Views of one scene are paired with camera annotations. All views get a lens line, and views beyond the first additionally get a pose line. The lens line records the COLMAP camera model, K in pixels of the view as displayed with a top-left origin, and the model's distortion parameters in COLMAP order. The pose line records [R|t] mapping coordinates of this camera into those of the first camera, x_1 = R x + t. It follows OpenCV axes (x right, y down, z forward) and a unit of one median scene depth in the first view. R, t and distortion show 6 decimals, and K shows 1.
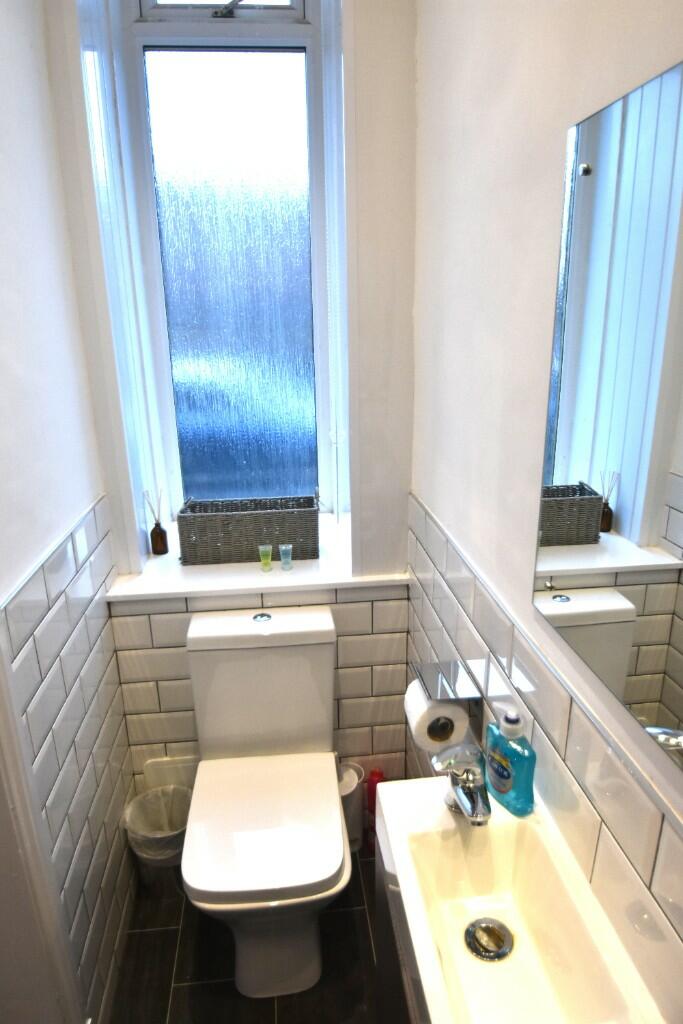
lens RADIAL K [[657.4, 0, 341.5], [0, 657.4, 512.0], [0, 0, 1]] dist [-0.032180, -0.000197]
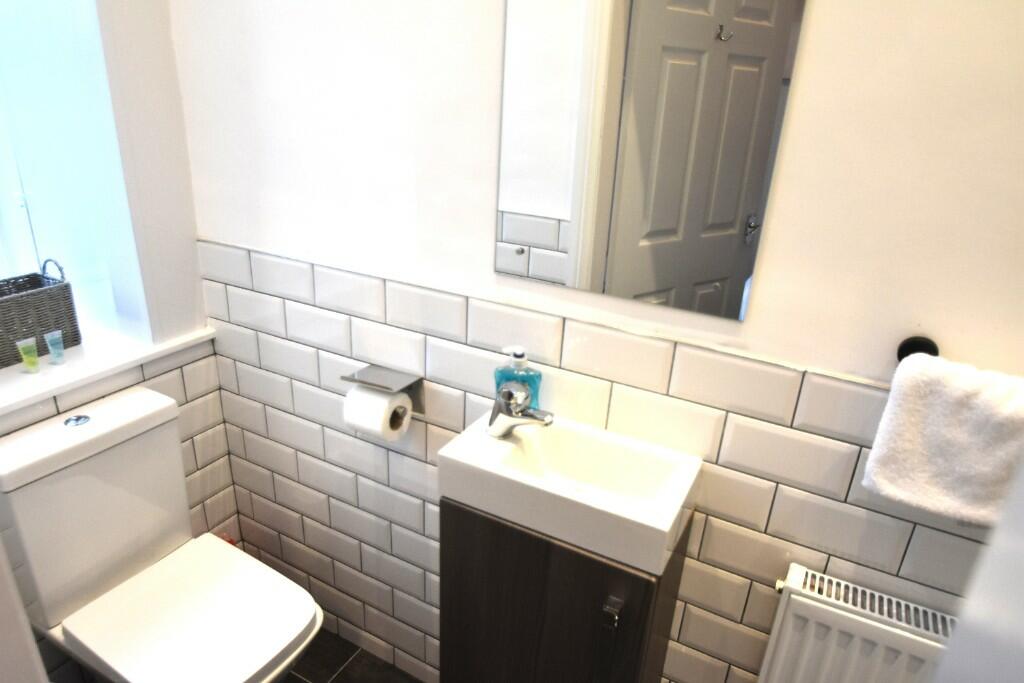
lens RADIAL K [[657.4, 0, 512.0], [0, 657.4, 341.5], [0, 0, 1]] dist [-0.032180, -0.000197]
pose [[0.574200, -0.267640, 0.773734, -0.372637], [0.187163, 0.962943, 0.194192, 0.013318], [-0.797035, 0.033309, 0.603014, 0.095447]]
